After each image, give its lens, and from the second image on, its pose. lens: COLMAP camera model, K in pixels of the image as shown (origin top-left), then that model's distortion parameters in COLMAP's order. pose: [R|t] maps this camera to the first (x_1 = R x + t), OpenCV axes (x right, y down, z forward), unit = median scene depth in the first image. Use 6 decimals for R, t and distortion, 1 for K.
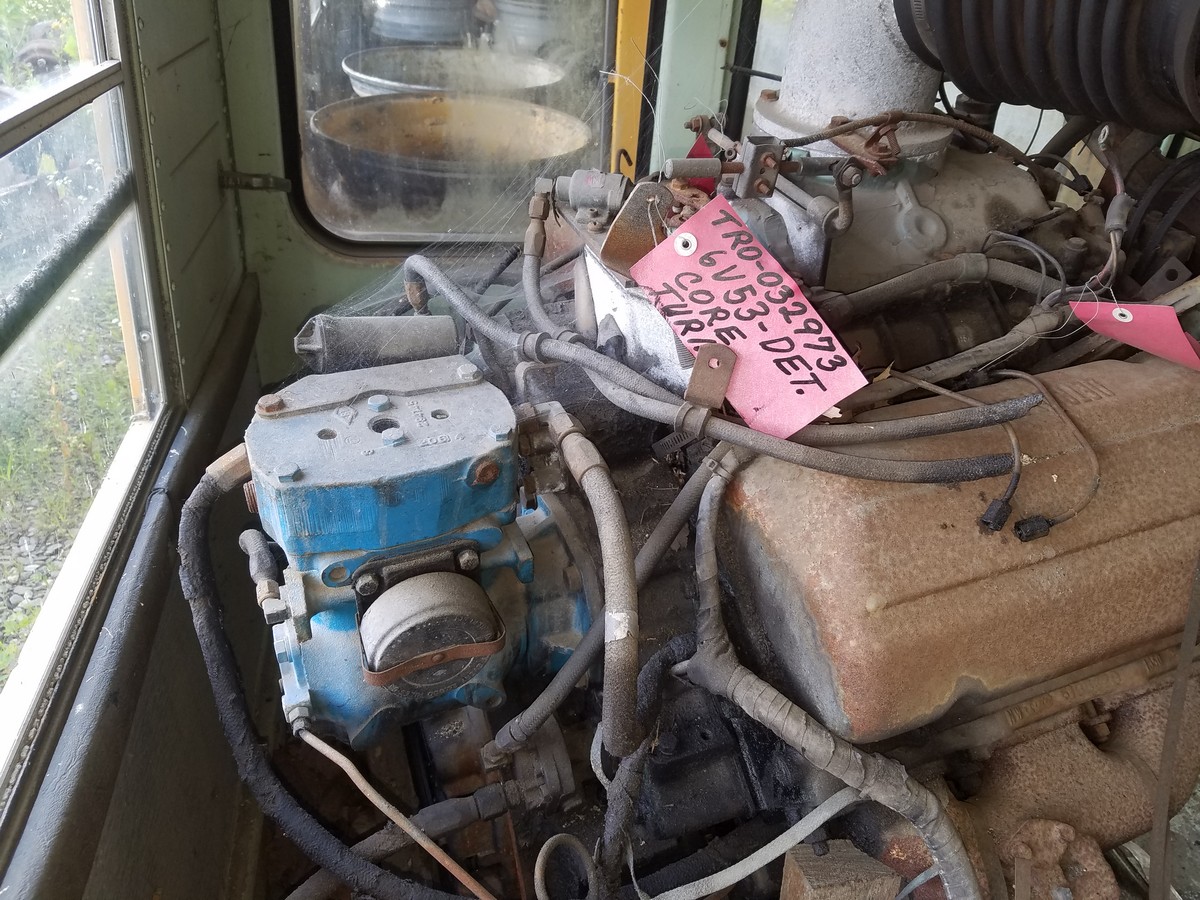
lens RADIAL K [[971.7, 0, 599.9], [0, 971.7, 411.9], [0, 0, 1]] dist [0.012539, 0.001746]
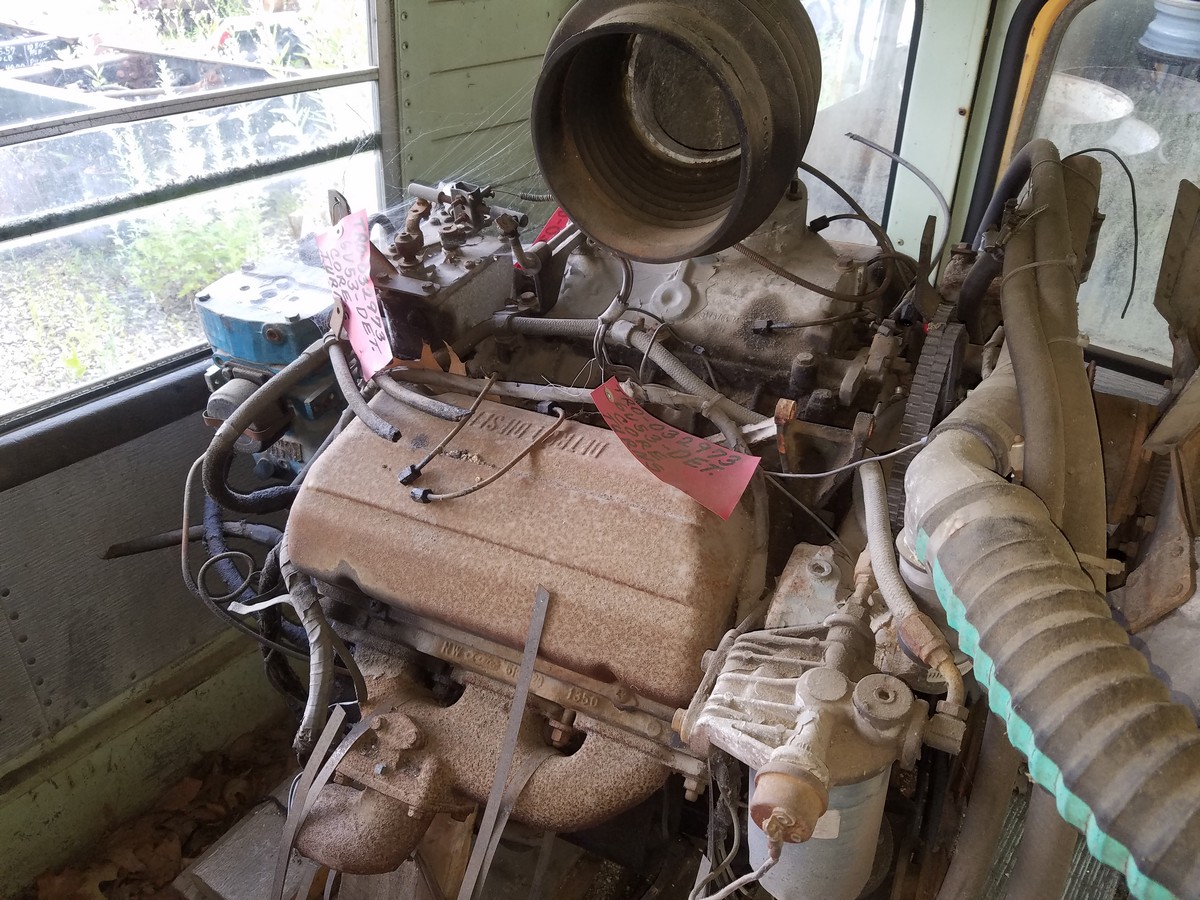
lens RADIAL K [[971.7, 0, 599.9], [0, 971.7, 411.9], [0, 0, 1]] dist [0.012539, 0.001746]
pose [[0.648668, 0.362466, -0.669215, 1.406962], [-0.347421, 0.923369, 0.163369, -0.283538], [0.677148, 0.126527, 0.724887, 0.161465]]
